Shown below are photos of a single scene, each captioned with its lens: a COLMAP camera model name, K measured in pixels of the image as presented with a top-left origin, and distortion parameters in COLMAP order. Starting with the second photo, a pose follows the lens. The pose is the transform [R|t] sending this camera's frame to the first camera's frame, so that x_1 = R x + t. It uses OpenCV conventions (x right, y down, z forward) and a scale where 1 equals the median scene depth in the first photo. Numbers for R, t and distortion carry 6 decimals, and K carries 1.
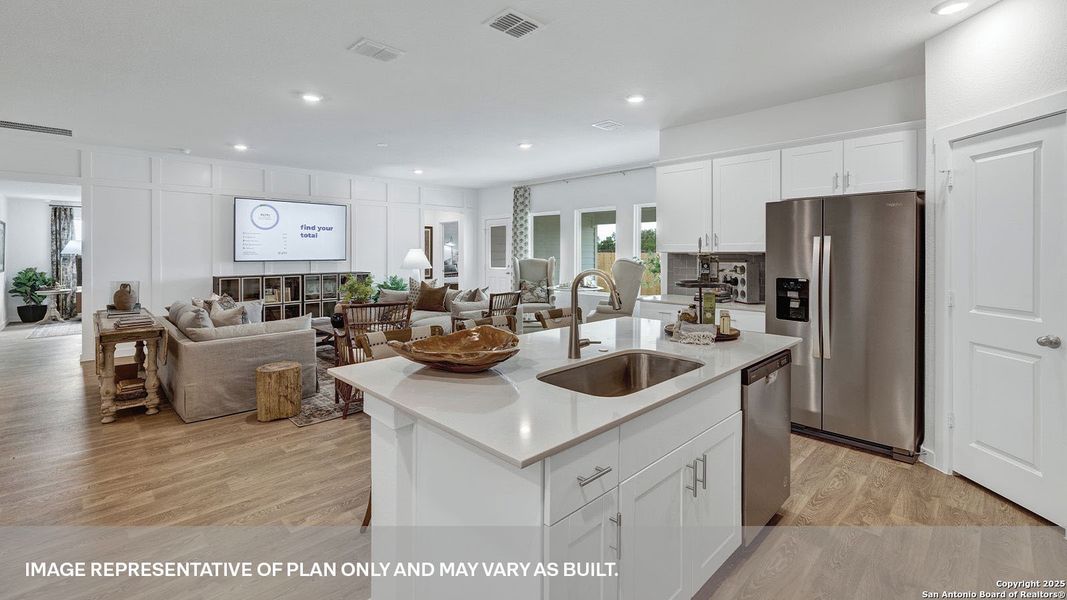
lens RADIAL K [[459.8, 0, 529.5], [0, 459.8, 243.9], [0, 0, 1]] dist [-0.000931, 0.000159]
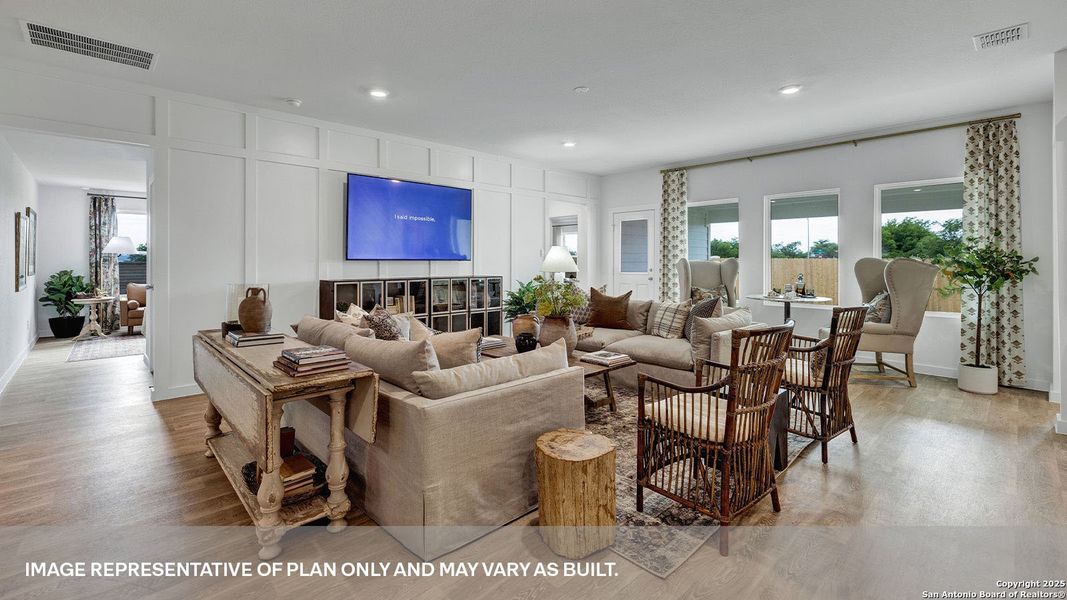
lens RADIAL K [[461.5, 0, 524.6], [0, 461.5, 251.1], [0, 0, 1]] dist [0.003219, 0.000148]
pose [[0.999744, 0.001793, -0.022564, -0.264469], [-0.001895, 0.999988, -0.004481, 0.020625], [0.022556, 0.004523, 0.999735, 0.207311]]
